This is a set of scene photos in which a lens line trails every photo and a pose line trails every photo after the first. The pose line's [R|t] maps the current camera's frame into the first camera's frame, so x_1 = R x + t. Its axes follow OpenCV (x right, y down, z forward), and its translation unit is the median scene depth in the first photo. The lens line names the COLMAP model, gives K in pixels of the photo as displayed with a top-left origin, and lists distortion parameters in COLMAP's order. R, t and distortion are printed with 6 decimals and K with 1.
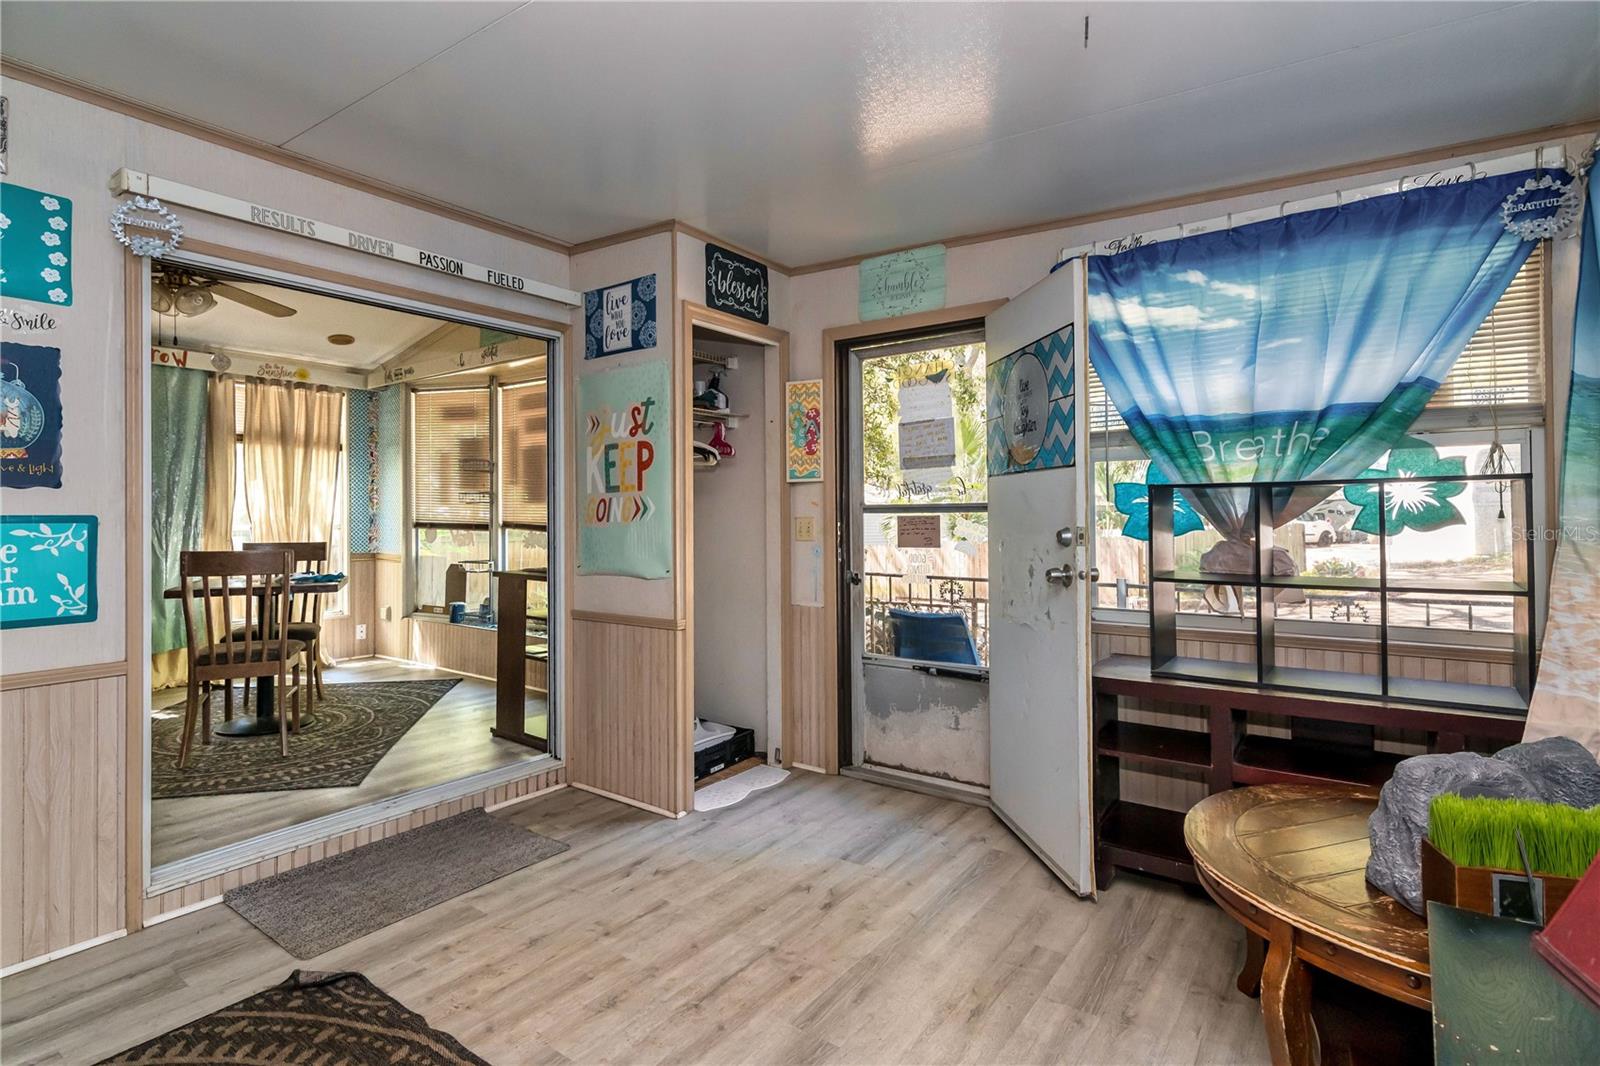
lens RADIAL K [[798.8, 0, 806.0], [0, 798.8, 504.4], [0, 0, 1]] dist [0.003412, 0.001819]
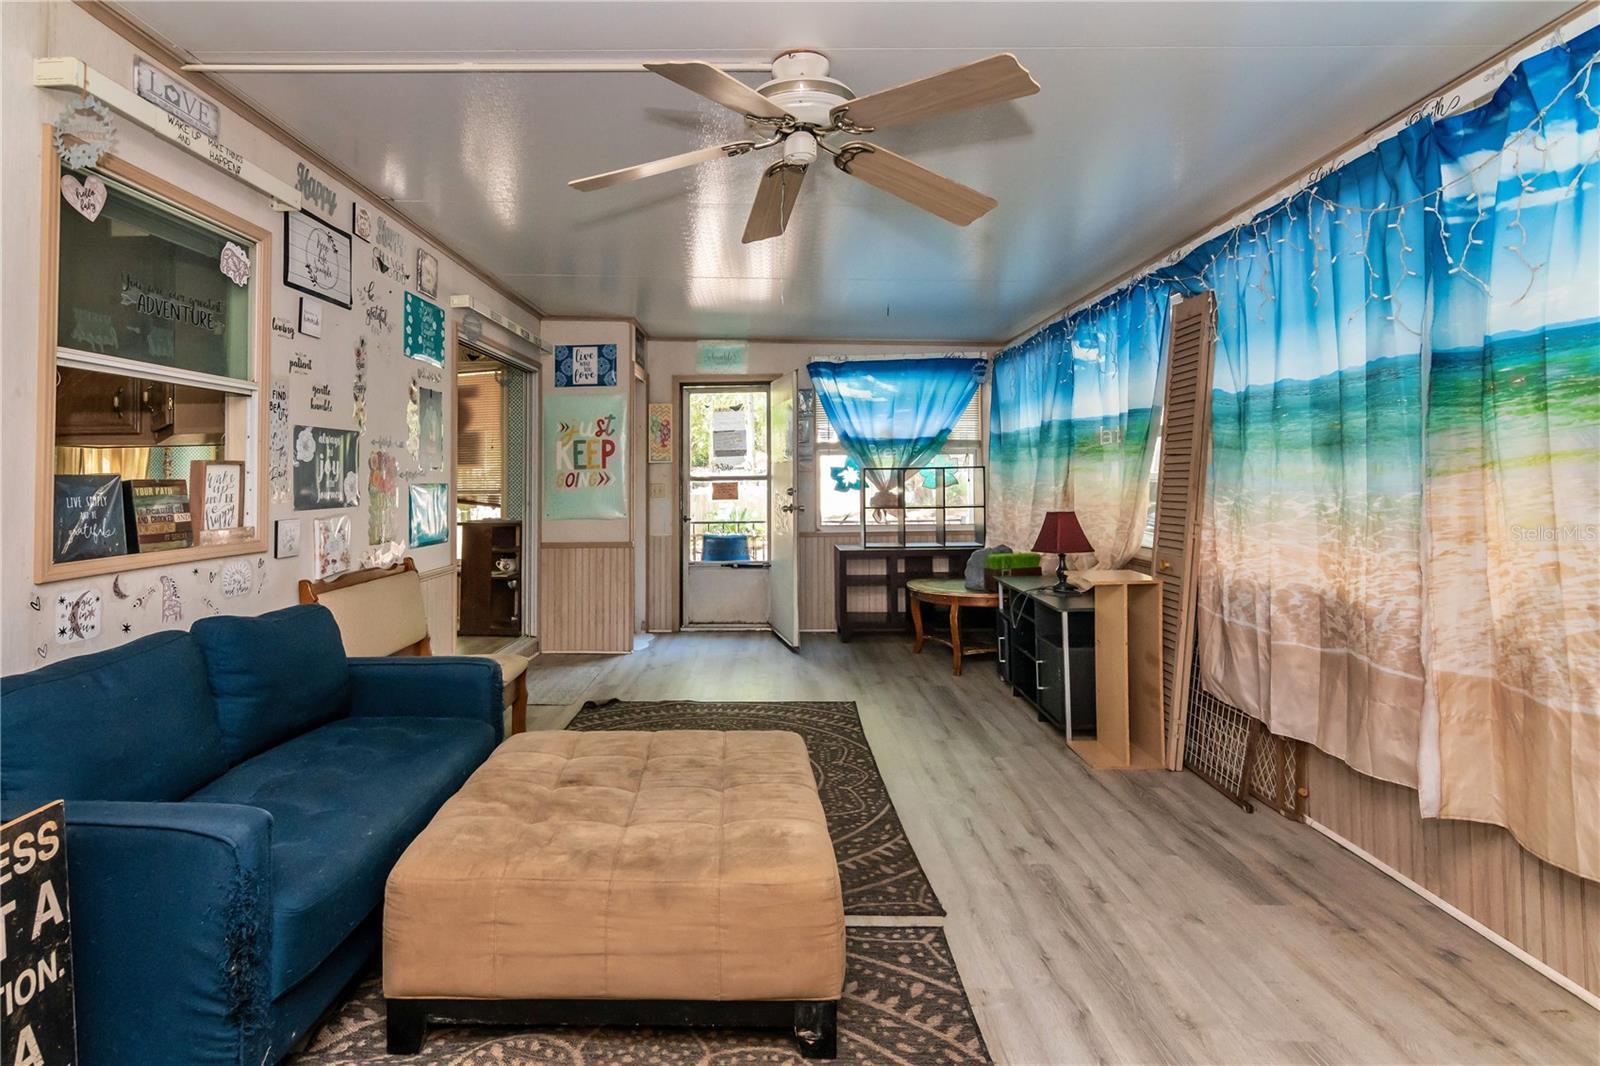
lens RADIAL K [[798.8, 0, 760.4], [0, 798.8, 480.0], [0, 0, 1]] dist [0.003412, 0.001819]
pose [[0.825420, -0.003108, 0.564511, -0.793636], [-0.000378, 0.999982, 0.006059, -0.002558], [-0.564519, -0.005215, 0.825404, -0.535388]]
